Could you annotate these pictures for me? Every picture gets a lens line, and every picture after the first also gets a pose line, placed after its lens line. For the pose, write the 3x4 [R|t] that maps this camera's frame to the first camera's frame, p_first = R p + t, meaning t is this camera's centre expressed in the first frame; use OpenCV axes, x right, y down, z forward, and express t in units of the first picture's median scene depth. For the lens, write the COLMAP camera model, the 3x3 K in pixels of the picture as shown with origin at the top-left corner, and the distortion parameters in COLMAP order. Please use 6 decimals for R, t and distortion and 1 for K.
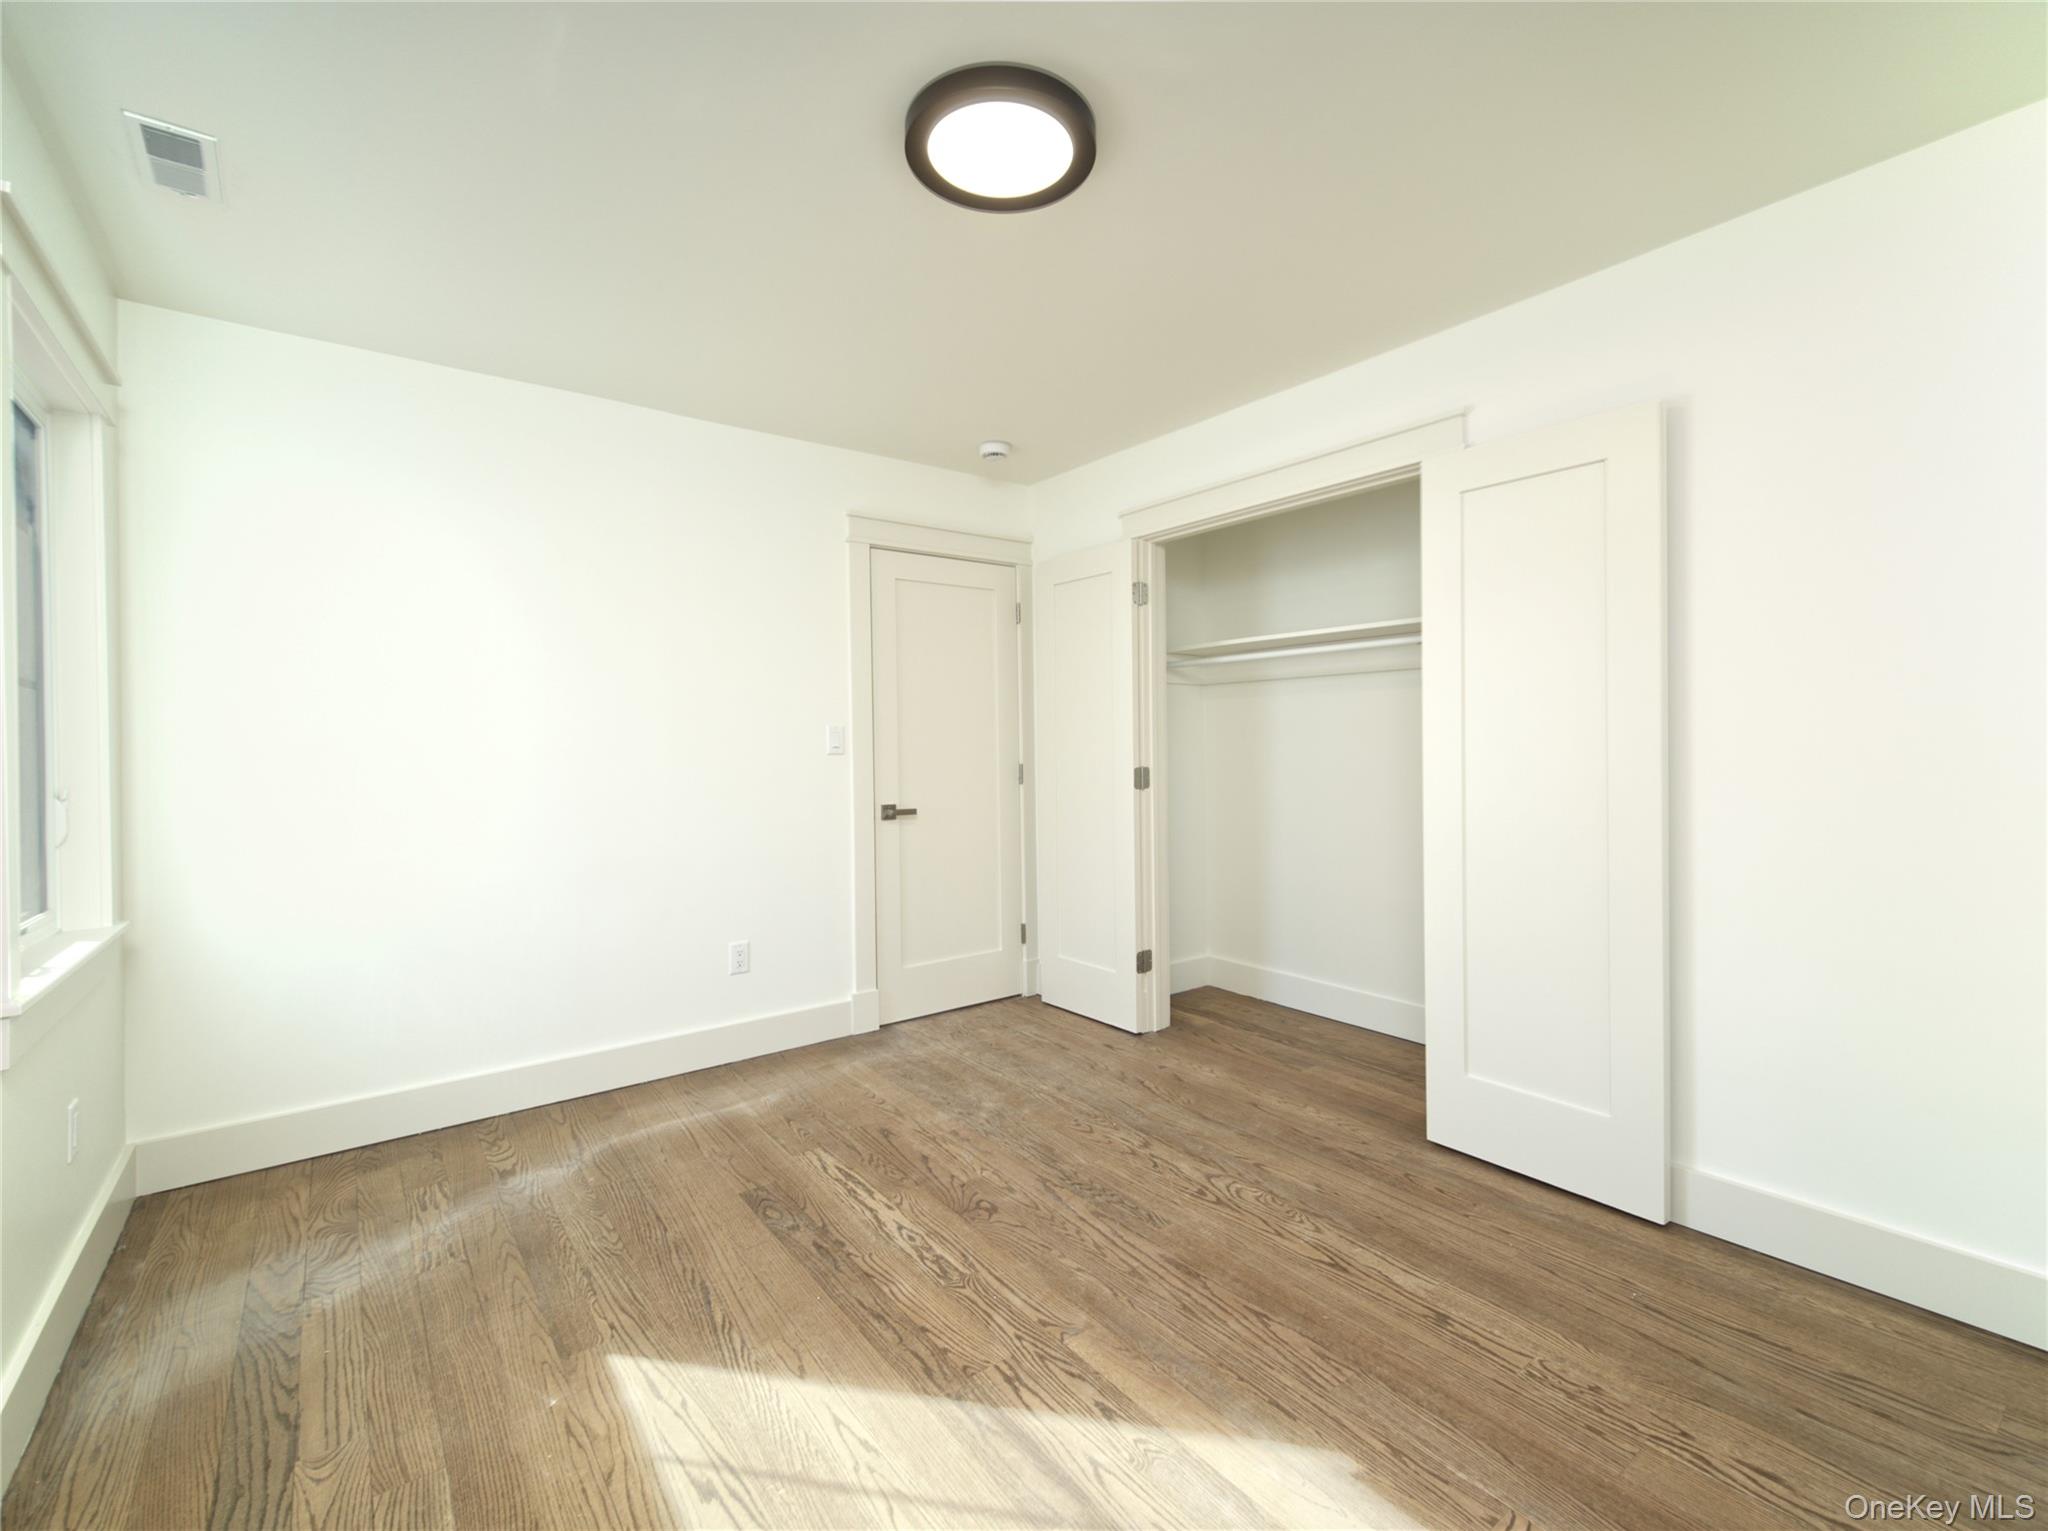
lens RADIAL K [[913.3, 0, 1022.4], [0, 913.3, 750.2], [0, 0, 1]] dist [-0.001012, -0.000693]
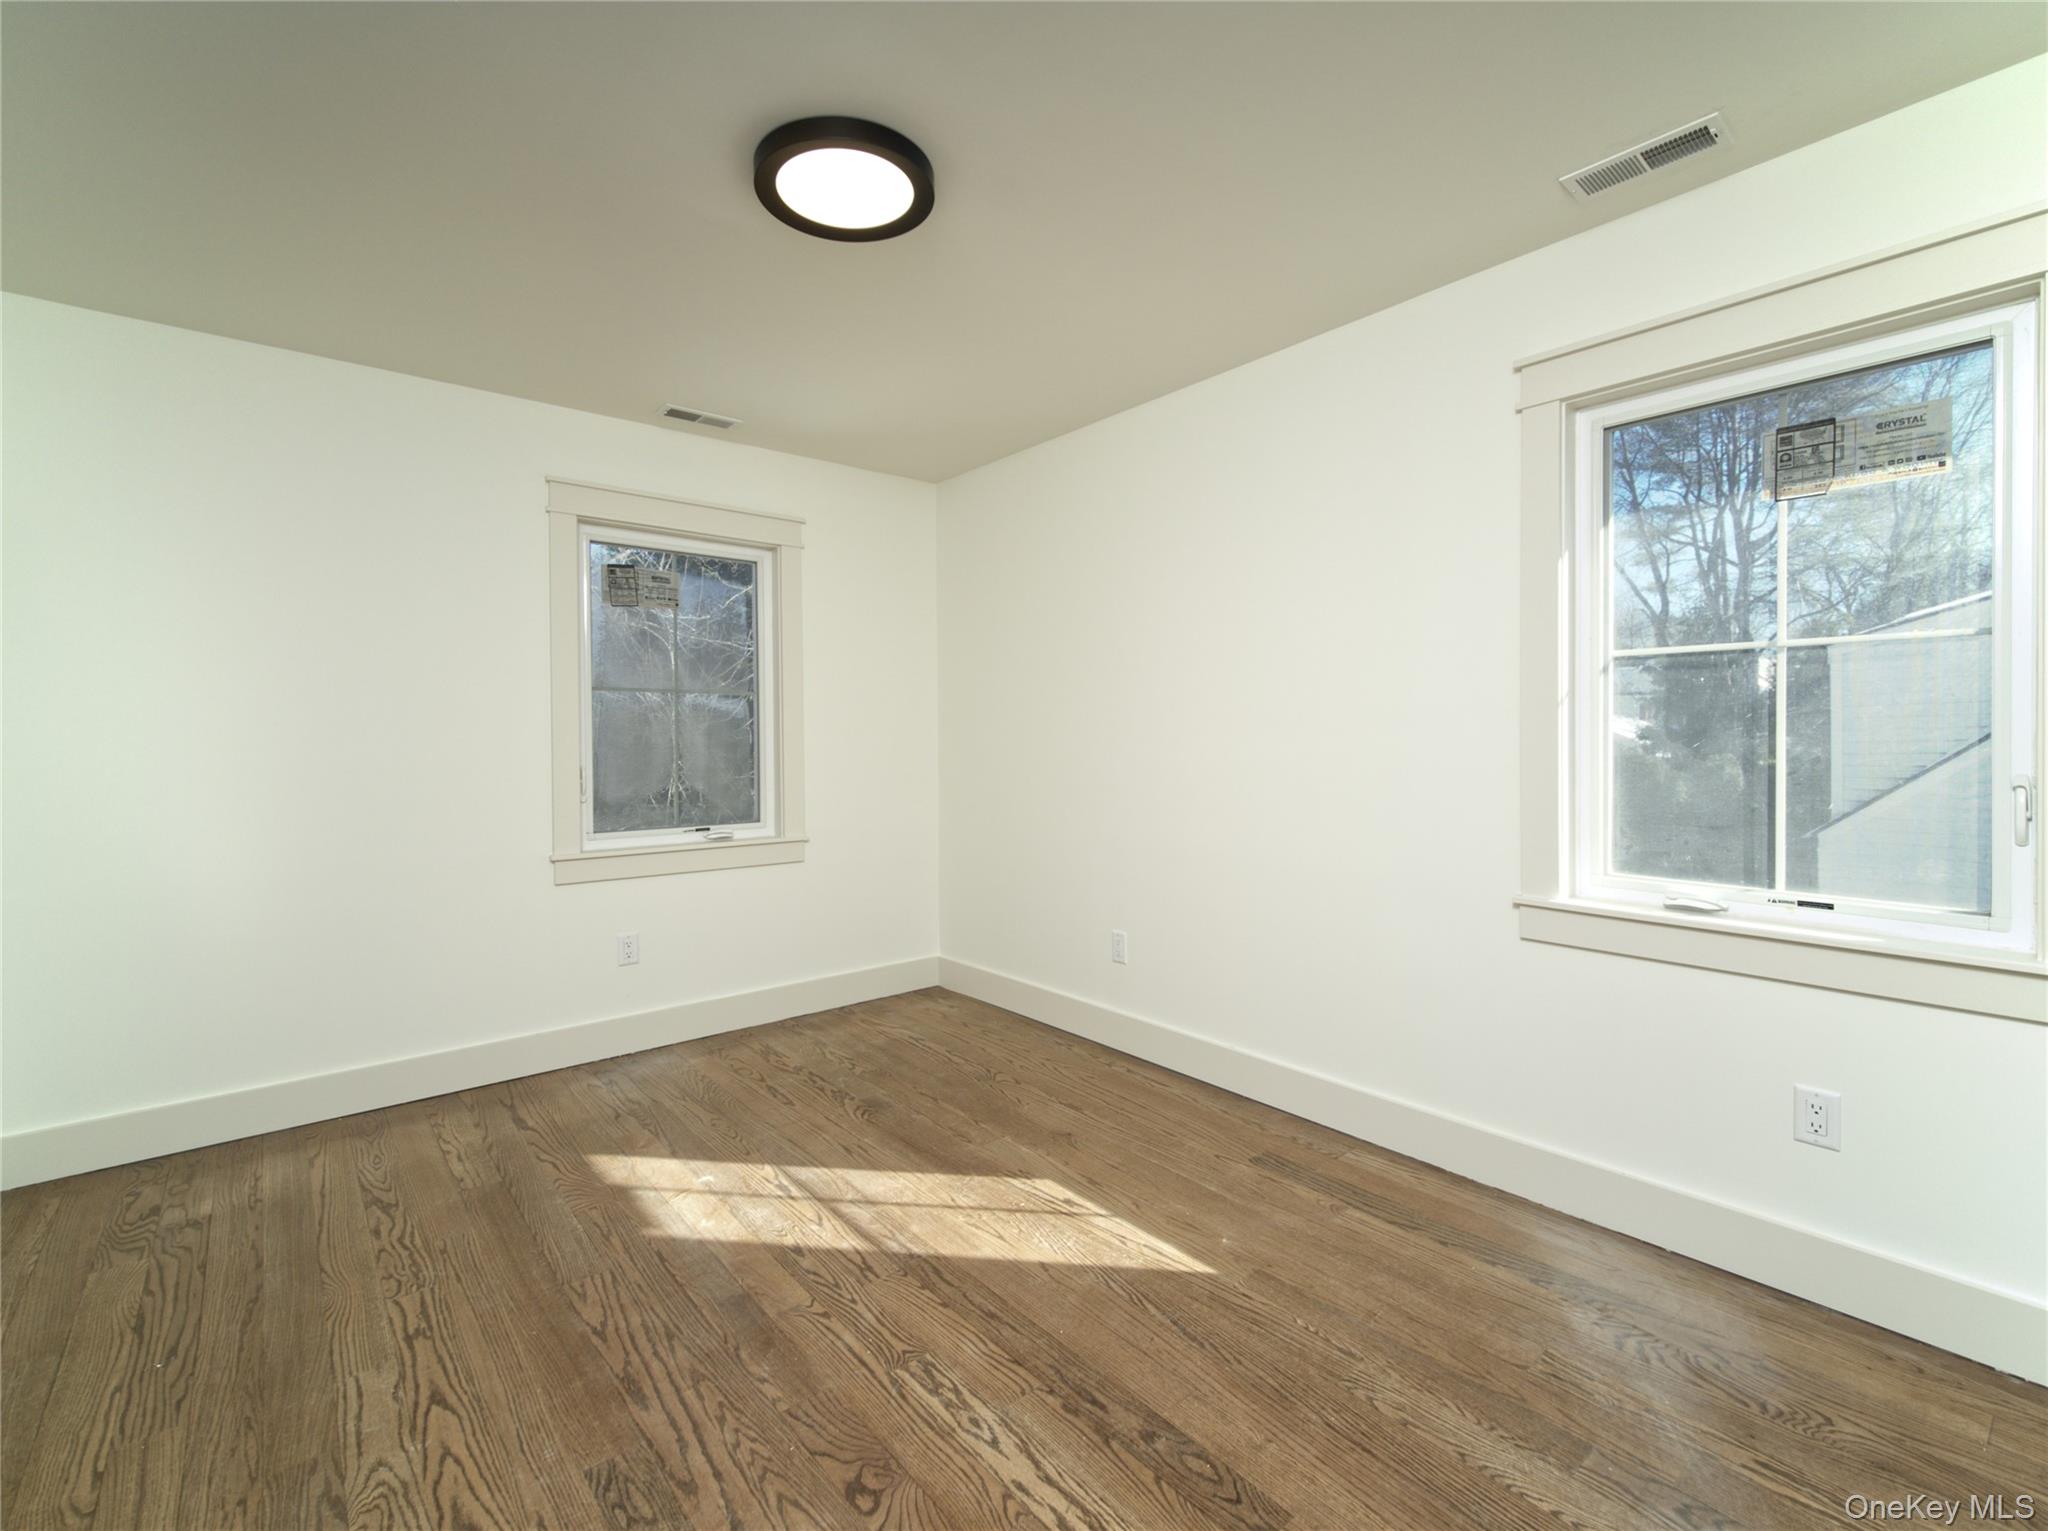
lens RADIAL K [[913.3, 0, 1022.4], [0, 913.3, 750.2], [0, 0, 1]] dist [-0.001012, -0.000693]
pose [[-0.998776, 0.018857, -0.045722, -0.156735], [0.017853, 0.999593, 0.022267, -0.014987], [0.046124, 0.021423, -0.998706, 1.970355]]
